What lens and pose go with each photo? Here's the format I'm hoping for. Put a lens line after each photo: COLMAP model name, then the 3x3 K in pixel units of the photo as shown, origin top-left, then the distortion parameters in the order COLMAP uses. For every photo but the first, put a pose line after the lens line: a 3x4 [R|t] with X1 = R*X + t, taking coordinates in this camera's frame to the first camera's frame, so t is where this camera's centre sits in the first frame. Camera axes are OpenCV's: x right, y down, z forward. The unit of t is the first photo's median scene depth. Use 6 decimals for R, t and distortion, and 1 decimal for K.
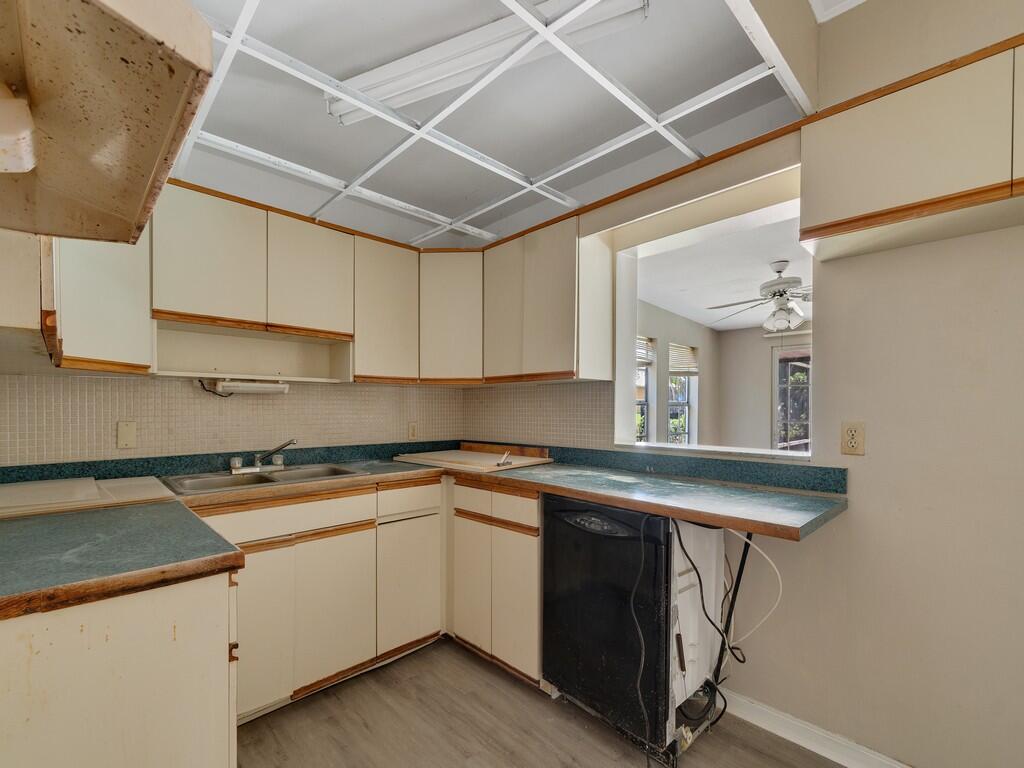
lens RADIAL K [[456.3, 0, 504.6], [0, 456.3, 407.7], [0, 0, 1]] dist [-0.001237, -0.000534]
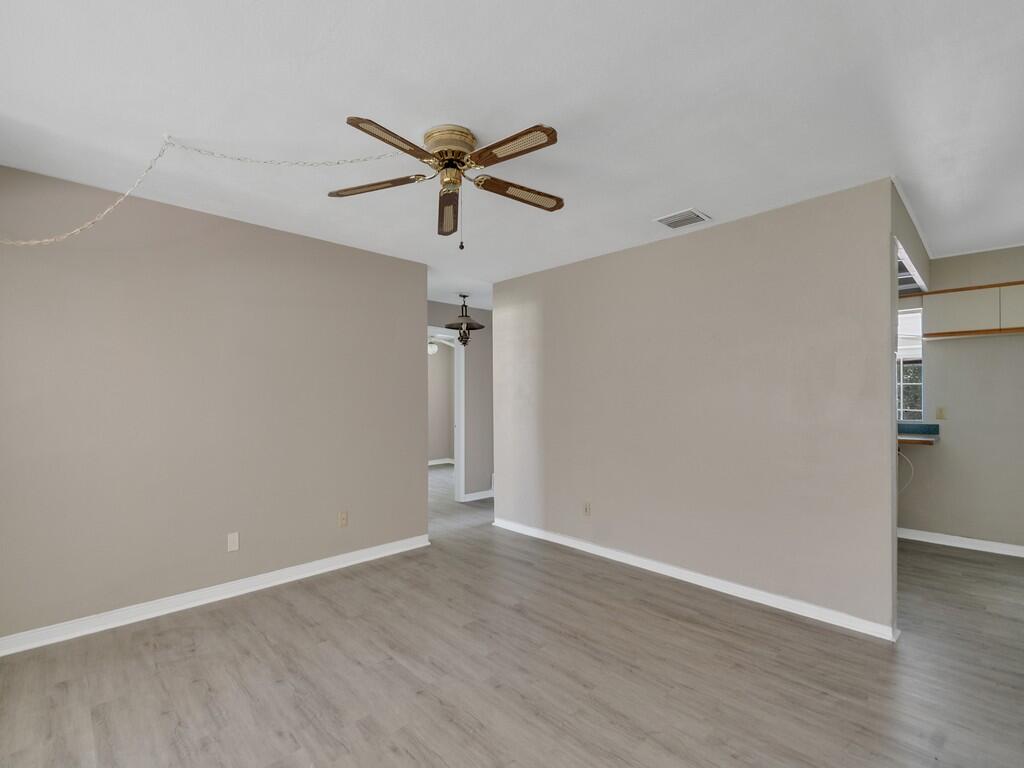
lens RADIAL K [[465.6, 0, 501.3], [0, 465.6, 397.3], [0, 0, 1]] dist [0.002413, 0.000051]
pose [[0.999974, 0.000034, -0.007279, -1.001078], [-0.000065, 0.999991, -0.004275, -0.005447], [0.007278, 0.004275, 0.999964, -0.973434]]
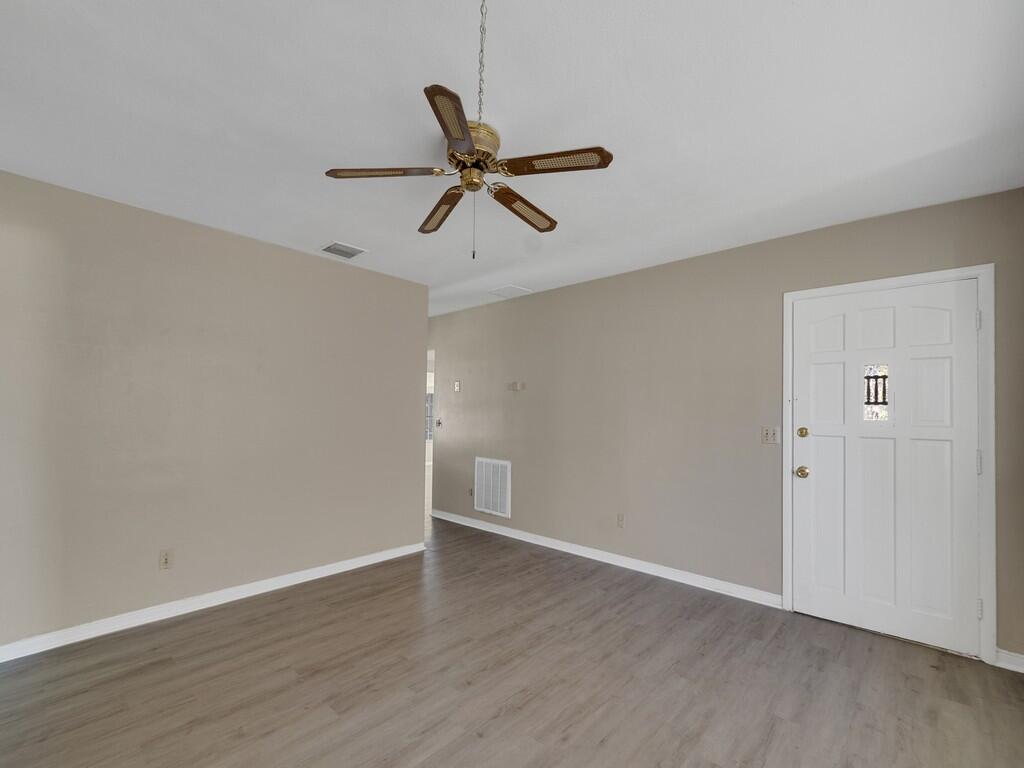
lens RADIAL K [[447.7, 0, 494.7], [0, 447.7, 403.3], [0, 0, 1]] dist [0.000545, -0.000136]
pose [[-0.048457, 0.020107, 0.998623, -1.857798], [-0.010337, 0.999734, -0.020631, -0.002054], [-0.998772, -0.011323, -0.048236, -0.148658]]
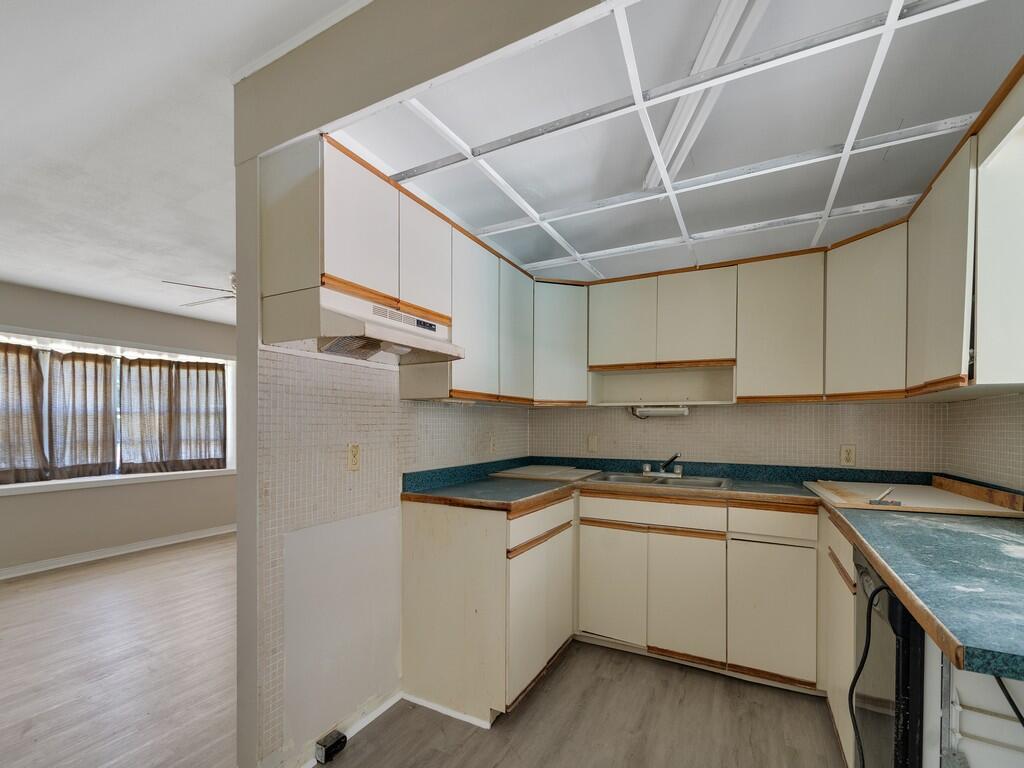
lens RADIAL K [[463.5, 0, 507.6], [0, 463.5, 423.8], [0, 0, 1]] dist [0.002872, -0.000627]
pose [[0.318257, -0.001045, -0.948004, 0.581148], [-0.004703, 0.999985, -0.002681, -0.004147], [0.947993, 0.005312, 0.318247, 0.172472]]
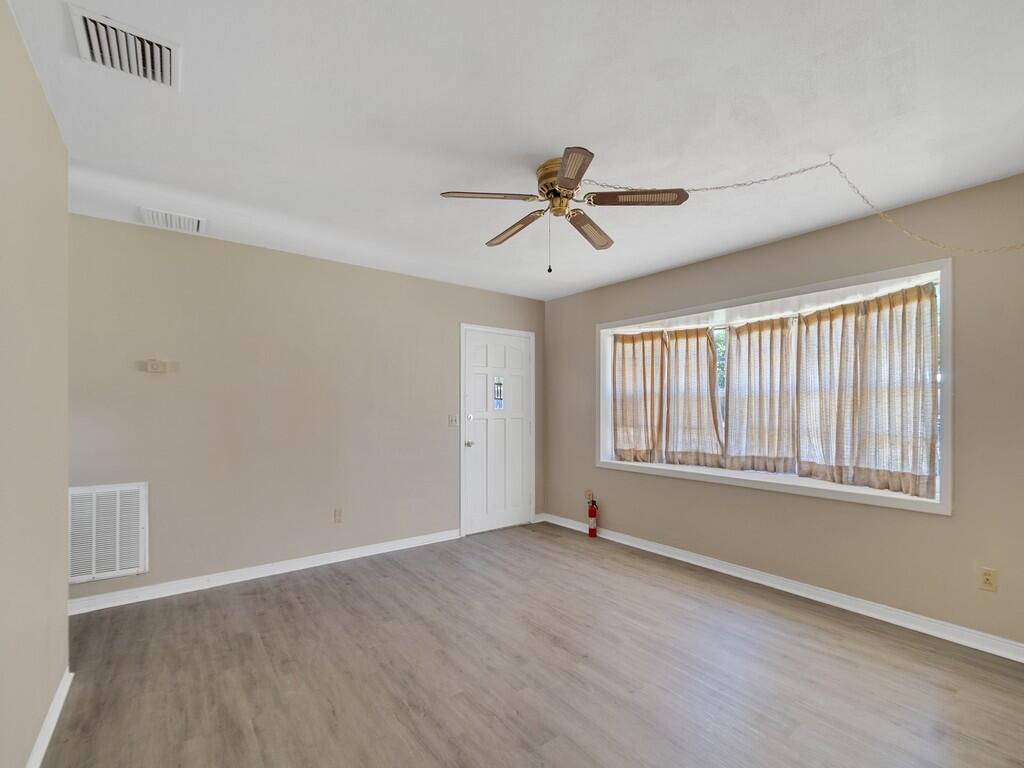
lens RADIAL K [[456.3, 0, 504.6], [0, 456.3, 407.7], [0, 0, 1]] dist [-0.001237, -0.000534]
pose [[-0.990982, 0.000373, 0.133994, -1.109935], [0.001148, 0.999983, 0.005708, -0.007767], [-0.133990, 0.005810, -0.990966, 0.768687]]
